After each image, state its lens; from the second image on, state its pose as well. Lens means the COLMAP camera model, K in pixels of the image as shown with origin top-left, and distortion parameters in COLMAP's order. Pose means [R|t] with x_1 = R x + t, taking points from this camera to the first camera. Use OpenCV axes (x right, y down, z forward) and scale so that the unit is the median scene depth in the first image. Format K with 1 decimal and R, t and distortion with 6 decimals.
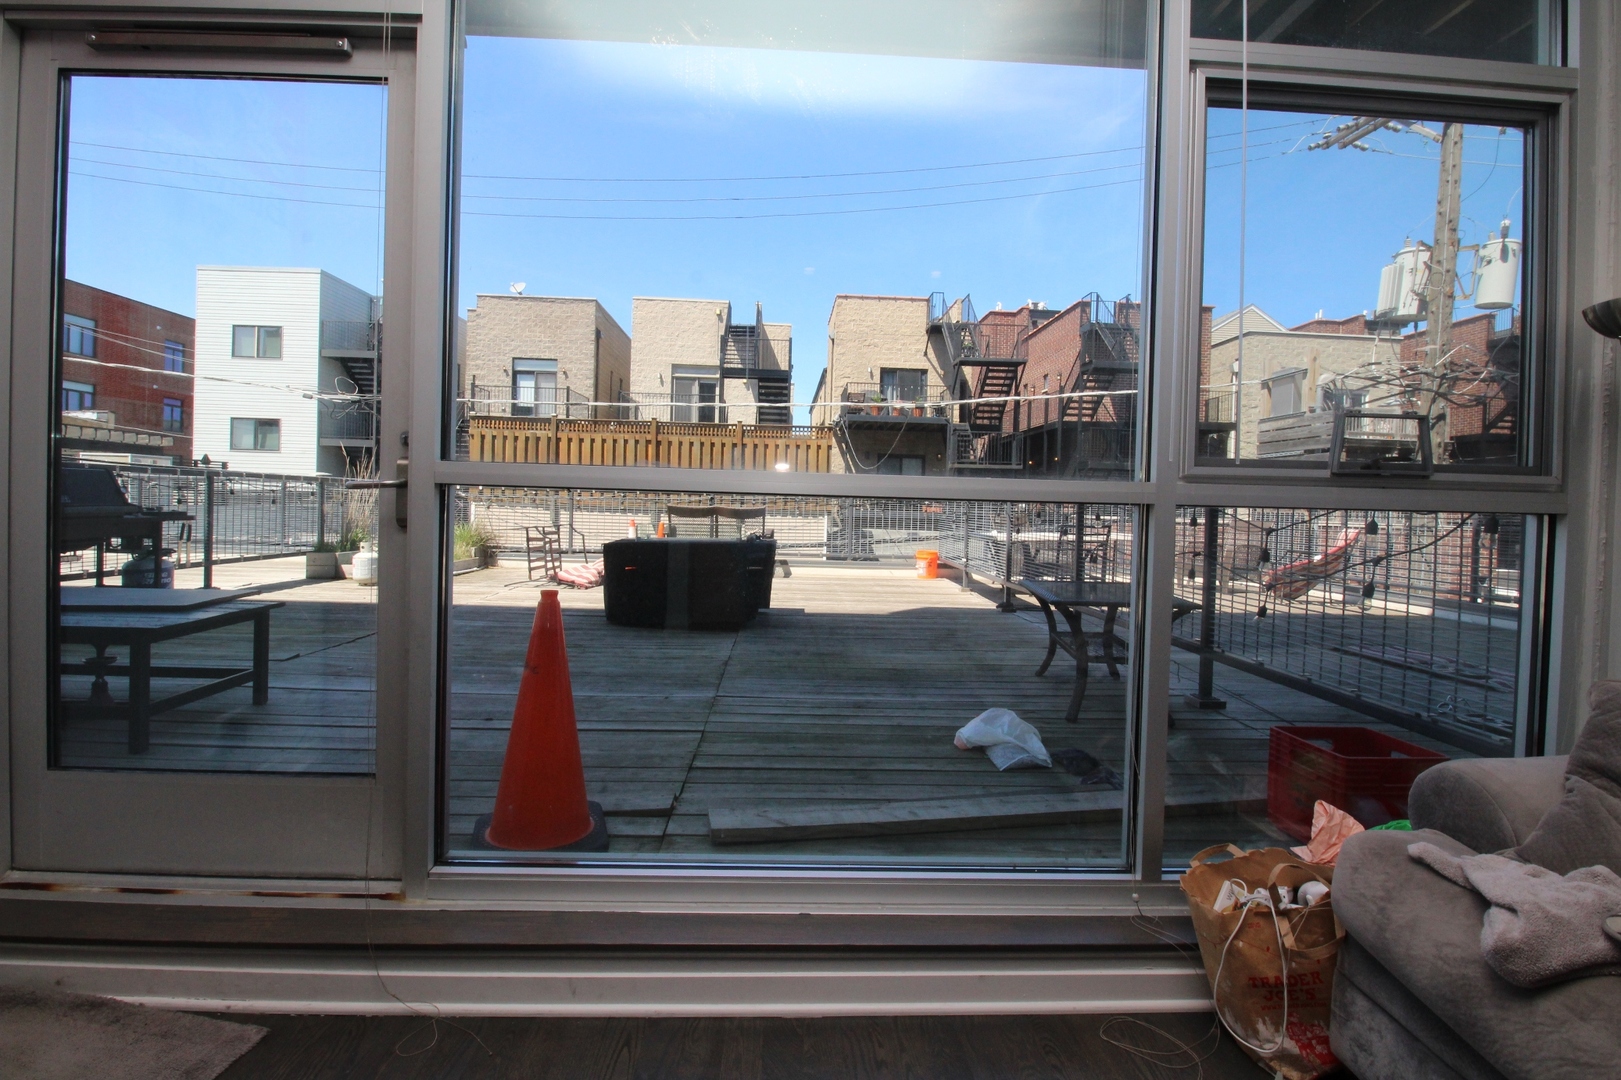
lens RADIAL K [[746.7, 0, 814.6], [0, 746.7, 516.1], [0, 0, 1]] dist [-0.000361, -0.013189]
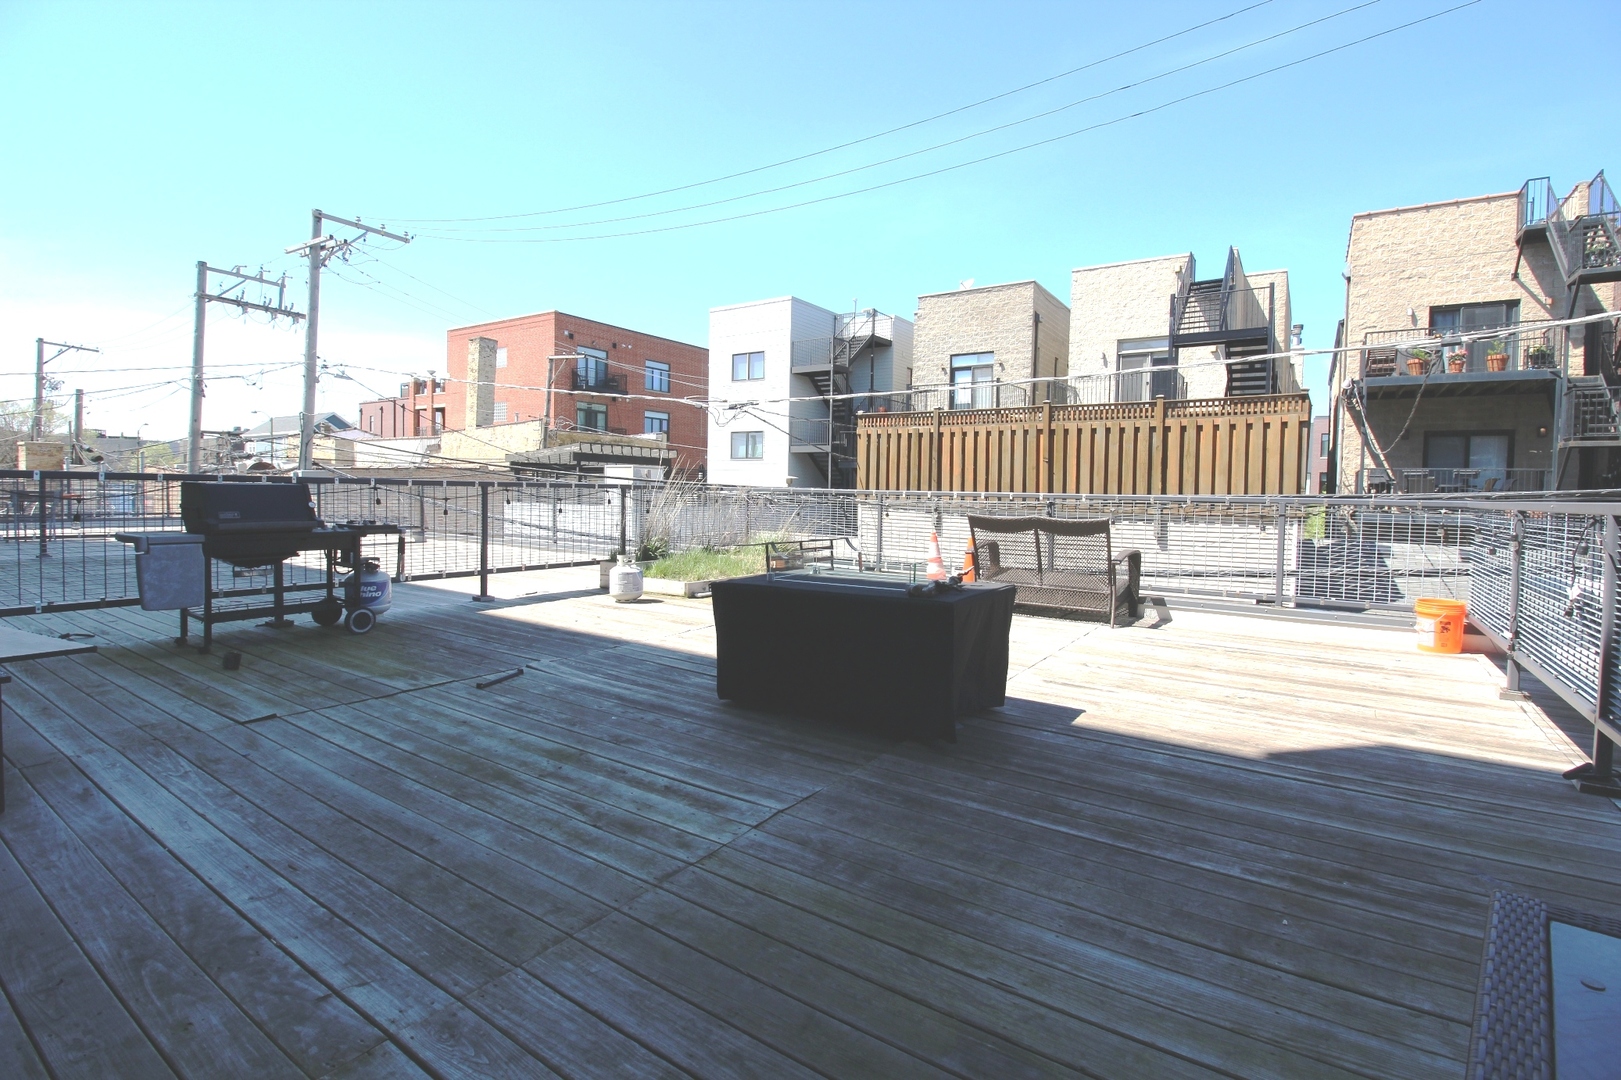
lens RADIAL K [[746.7, 0, 814.6], [0, 746.7, 516.1], [0, 0, 1]] dist [-0.000361, -0.013189]
pose [[0.805177, 0.008822, -0.592969, 0.040687], [-0.006440, 0.999960, 0.006133, -0.005991], [0.593000, -0.001120, 0.805202, 0.117087]]
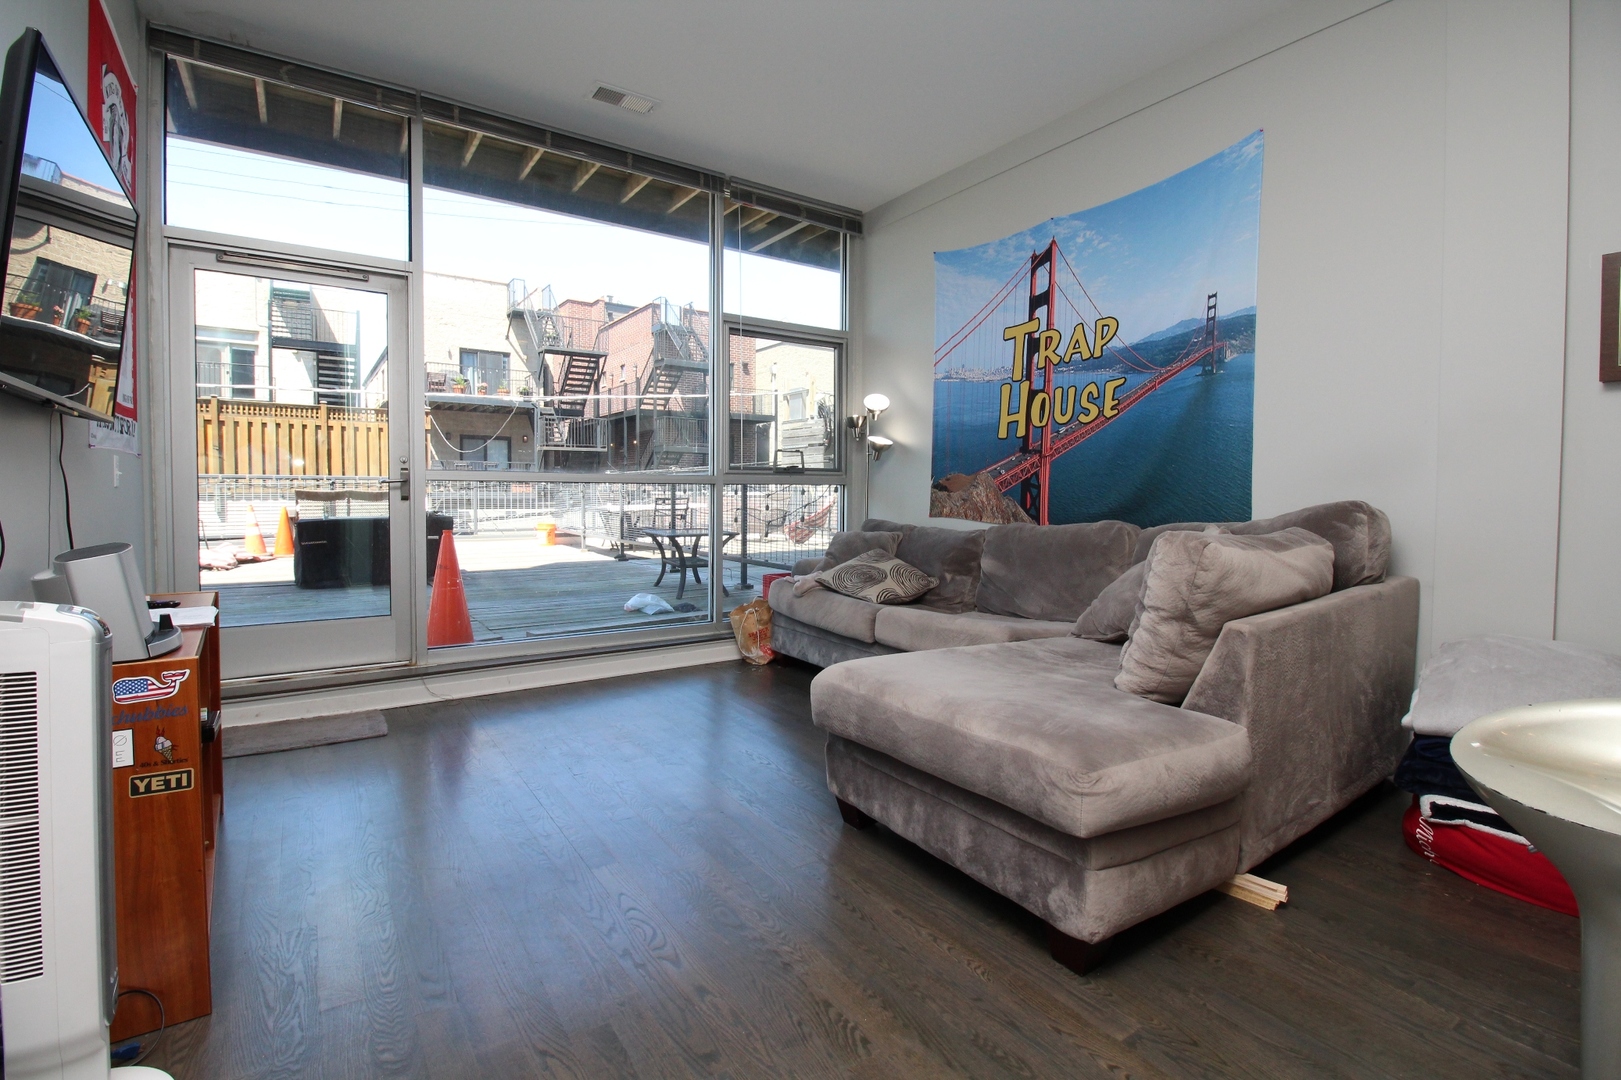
lens RADIAL K [[746.7, 0, 814.6], [0, 746.7, 516.1], [0, 0, 1]] dist [-0.000361, -0.013189]
pose [[0.848527, -0.038798, 0.527728, -0.046409], [0.023514, 0.999088, 0.035644, 0.000771], [-0.528630, -0.017836, 0.848665, -0.102407]]
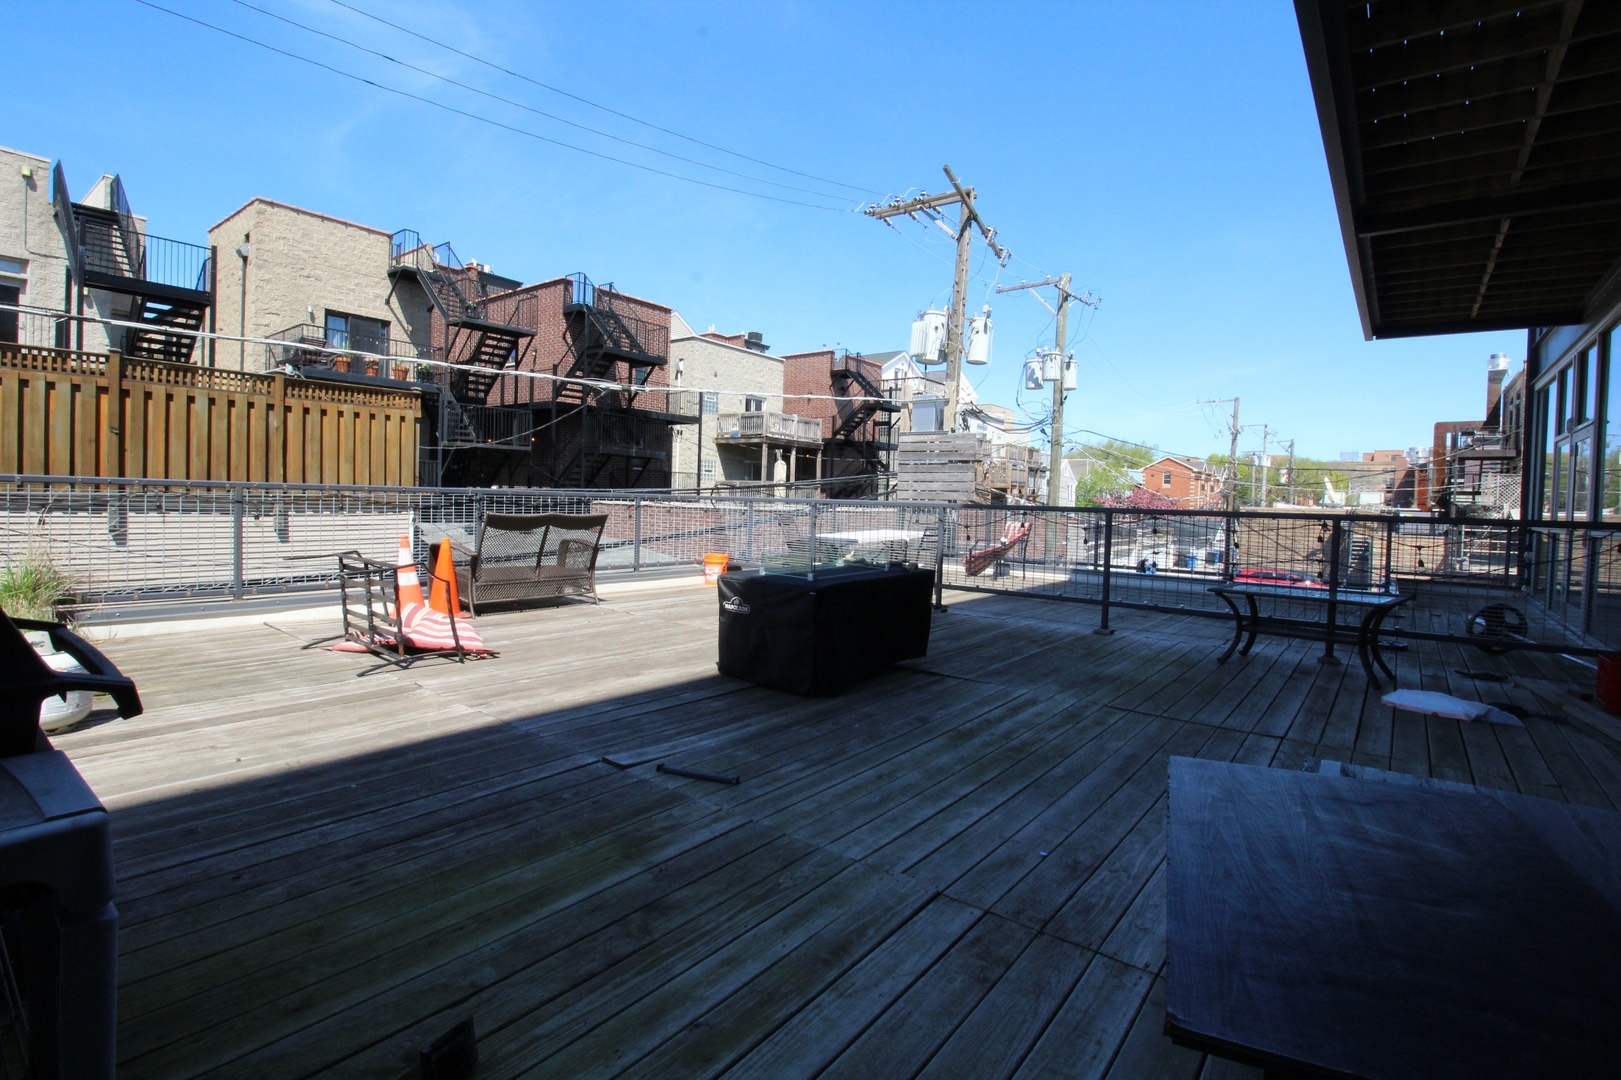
lens RADIAL K [[746.7, 0, 814.6], [0, 746.7, 516.1], [0, 0, 1]] dist [-0.000361, -0.013189]
pose [[0.650315, -0.023857, 0.759290, -0.184789], [-0.002566, 0.999432, 0.033601, -0.012842], [-0.759661, -0.023800, 0.649884, 0.119721]]
